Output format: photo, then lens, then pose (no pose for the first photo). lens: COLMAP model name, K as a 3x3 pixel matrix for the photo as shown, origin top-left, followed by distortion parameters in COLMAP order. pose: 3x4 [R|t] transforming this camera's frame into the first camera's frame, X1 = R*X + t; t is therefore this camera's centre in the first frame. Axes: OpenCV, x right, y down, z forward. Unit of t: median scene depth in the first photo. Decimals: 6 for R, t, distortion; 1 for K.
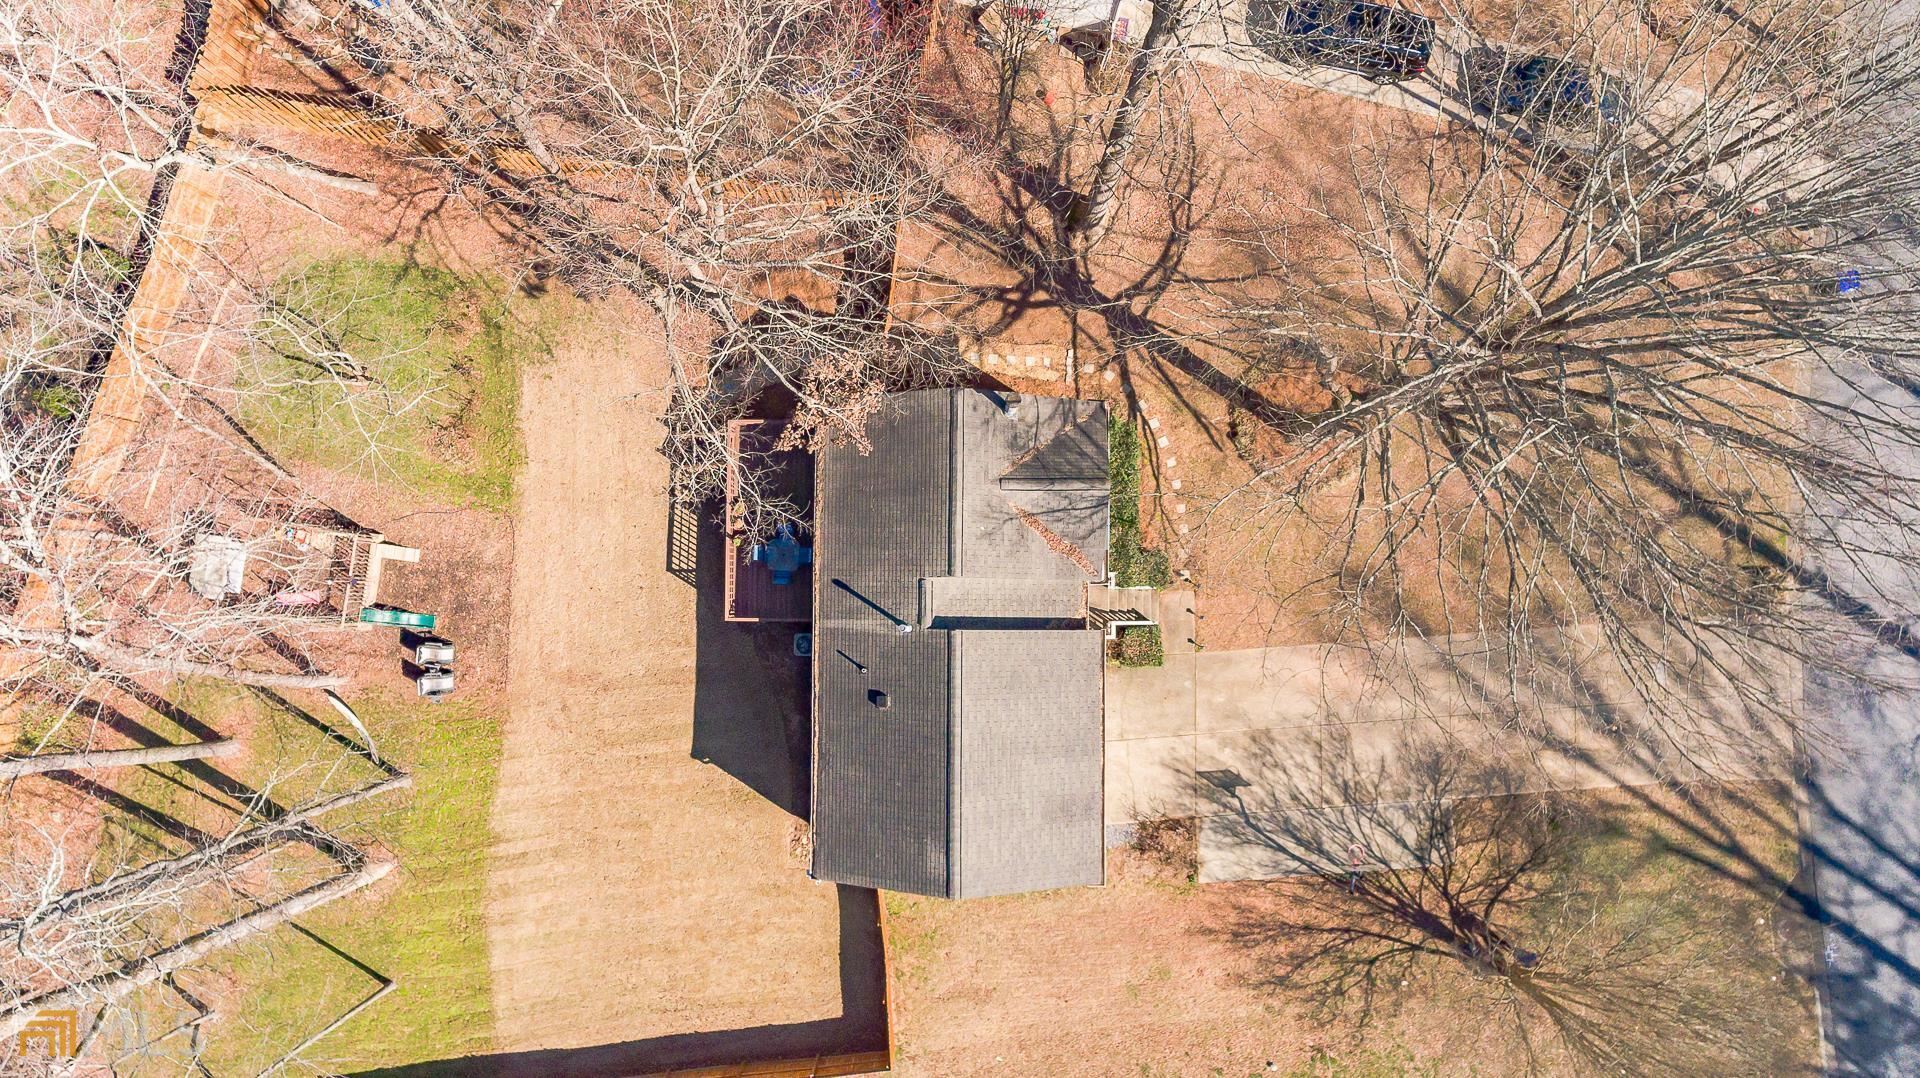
lens RADIAL K [[1135.6, 0, 962.5], [0, 1135.6, 552.6], [0, 0, 1]] dist [-0.009059, 0.009835]
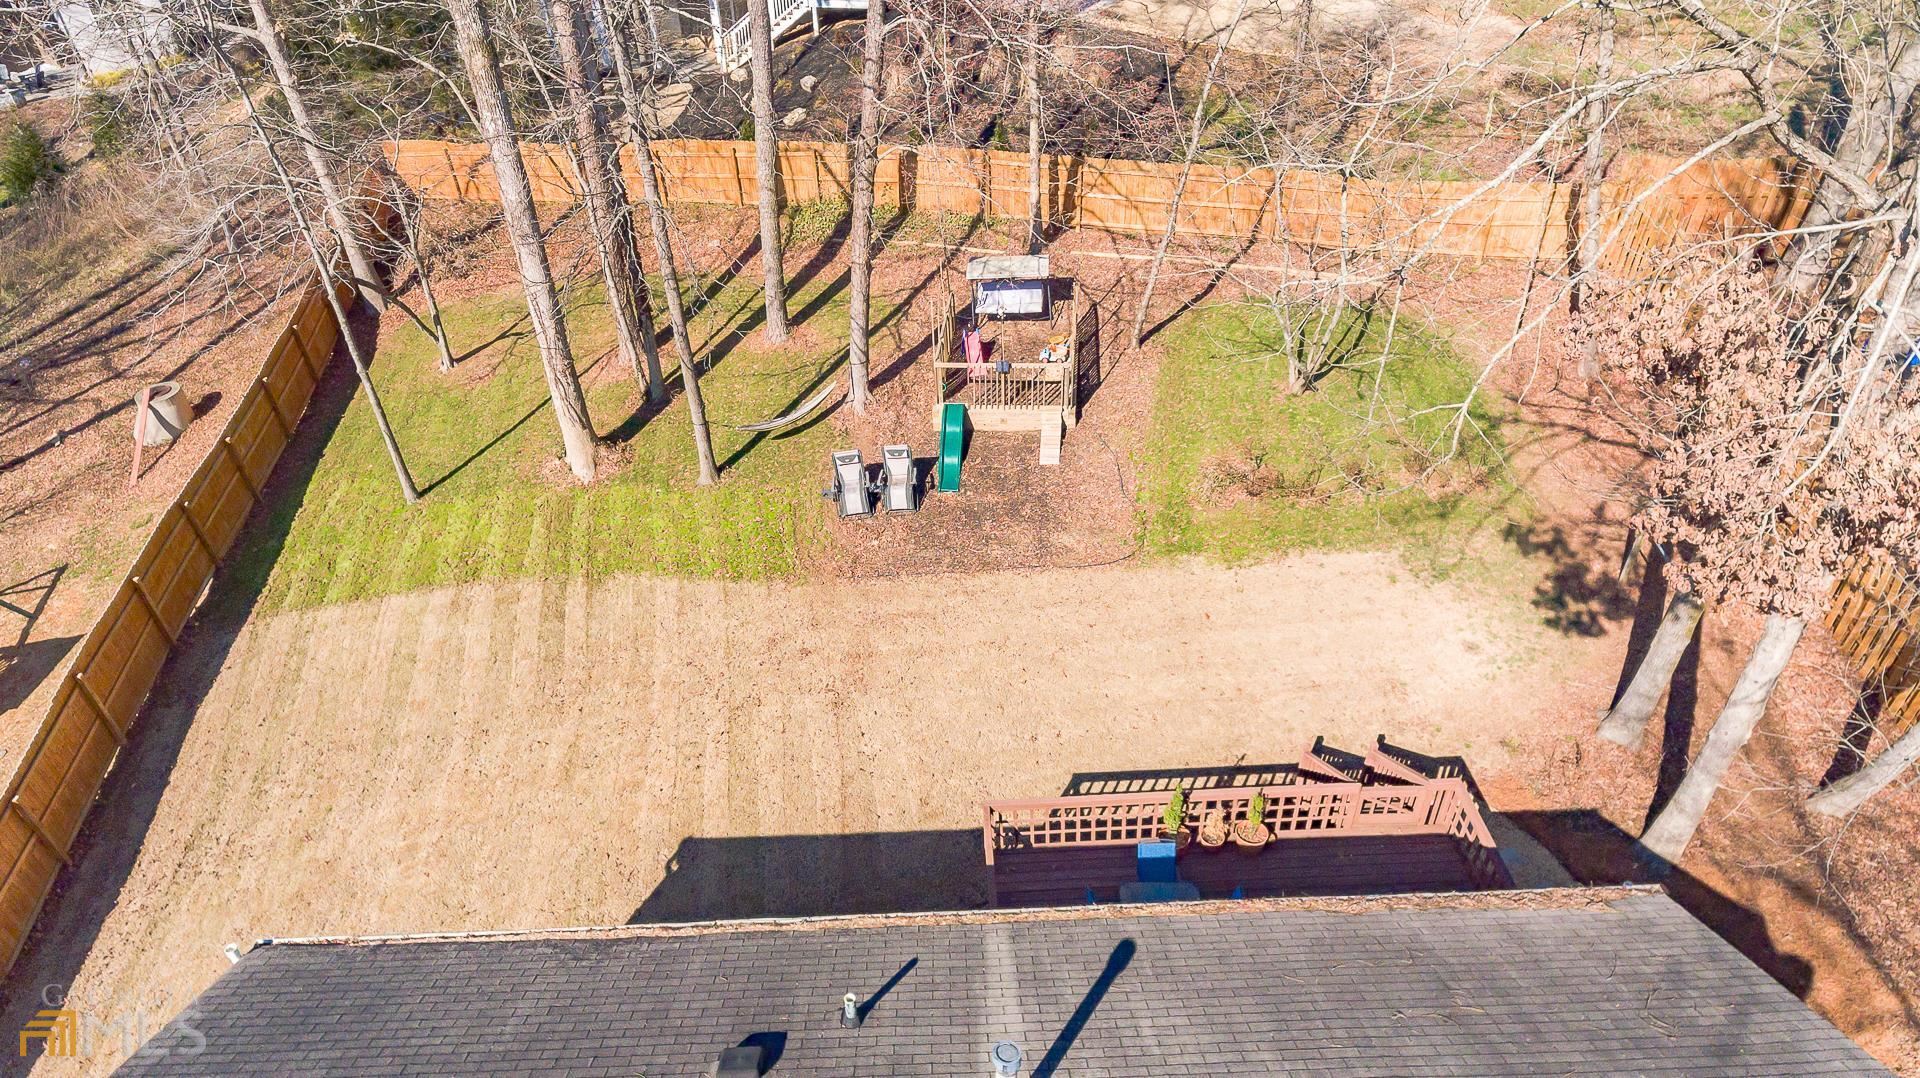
lens RADIAL K [[1135.6, 0, 941.8], [0, 1135.6, 553.5], [0, 0, 1]] dist [-0.009059, 0.009835]
pose [[0.038708, 0.612994, -0.789139, 0.063267], [-0.995573, 0.091352, 0.022127, 0.053773], [0.085654, 0.784789, 0.613816, 0.628174]]
